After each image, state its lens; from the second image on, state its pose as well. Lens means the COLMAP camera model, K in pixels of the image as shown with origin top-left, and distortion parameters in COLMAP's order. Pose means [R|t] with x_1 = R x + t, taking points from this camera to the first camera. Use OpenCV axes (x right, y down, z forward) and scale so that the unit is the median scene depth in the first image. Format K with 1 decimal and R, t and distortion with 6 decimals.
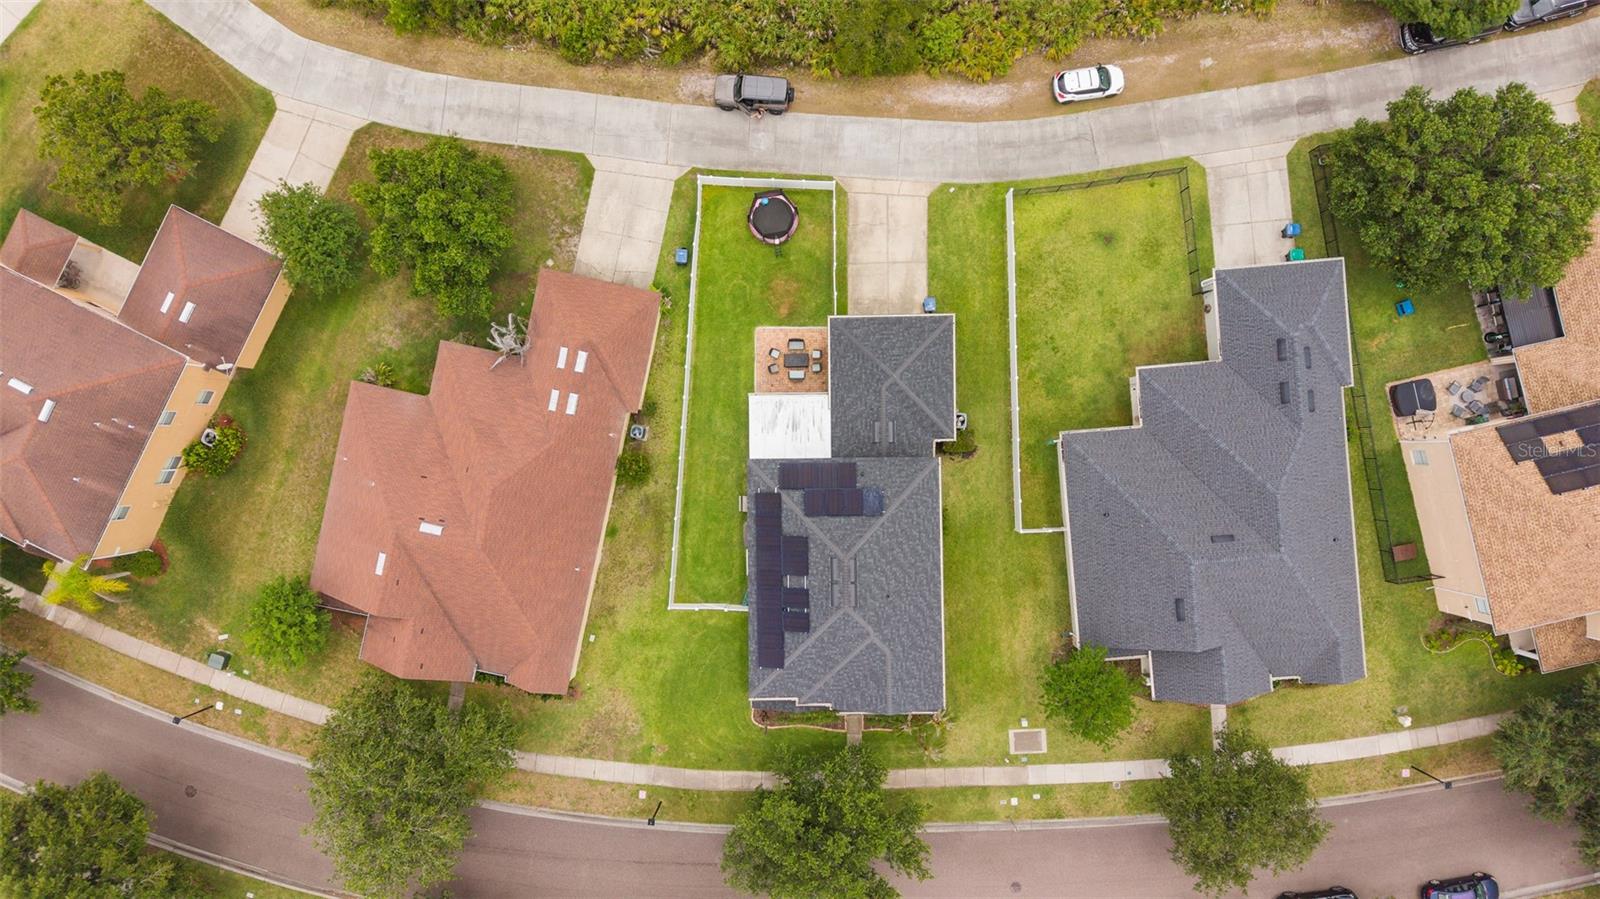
lens RADIAL K [[1026.4, 0, 800.0], [0, 1026.4, 449.5], [0, 0, 1]] dist [0.048447, -0.097138]
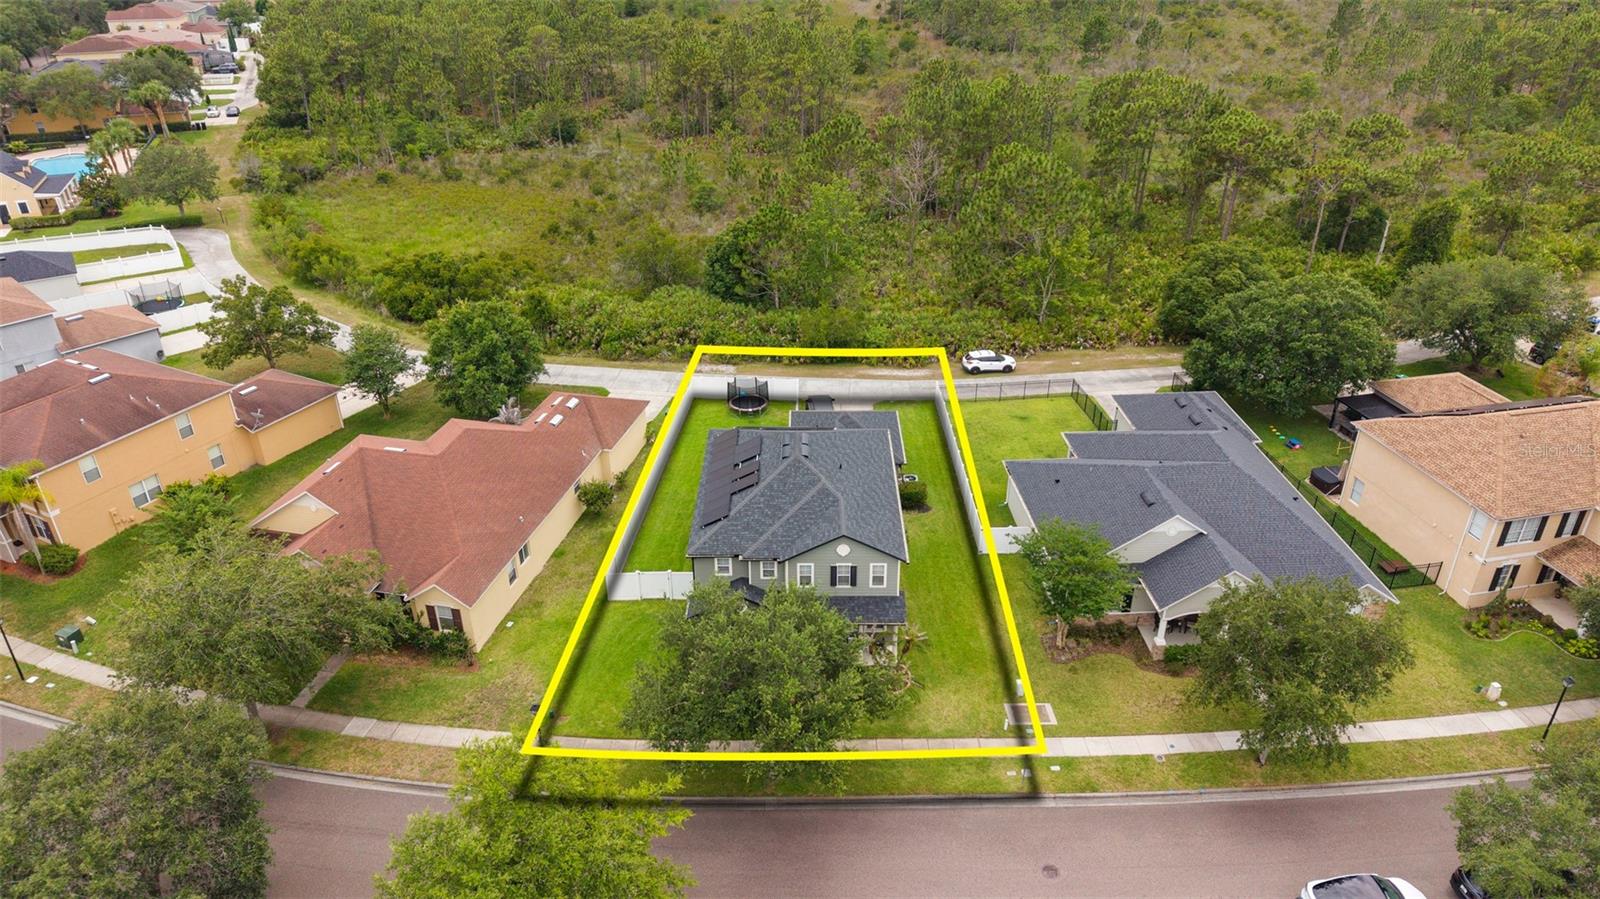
lens RADIAL K [[1062.3, 0, 800.0], [0, 1062.3, 449.5], [0, 0, 1]] dist [0.004751, -0.007700]
pose [[0.999792, 0.016932, -0.011345, 0.051309], [-0.018023, 0.474573, -0.880032, 0.901086], [-0.009517, 0.880053, 0.474779, 0.439980]]
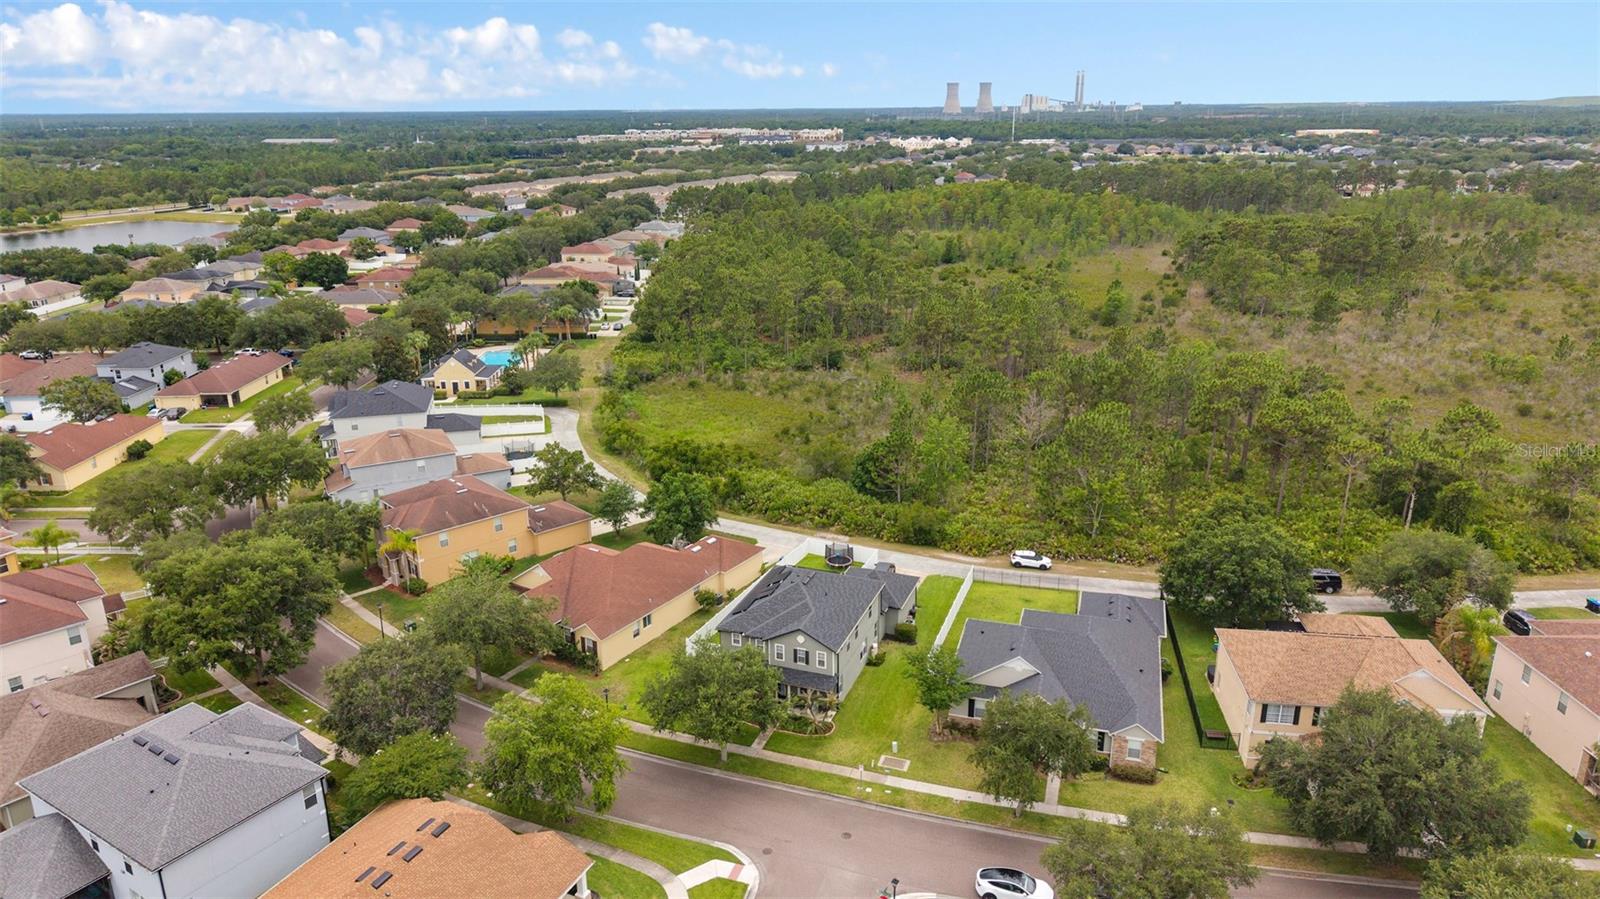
lens RADIAL K [[1025.5, 0, 800.0], [0, 1025.5, 449.5], [0, 0, 1]] dist [0.067670, -0.094744]
pose [[0.933601, 0.116891, -0.338711, 0.492250], [-0.358205, 0.281233, -0.890279, 1.320826], [-0.008809, 0.952494, 0.304430, 0.263778]]
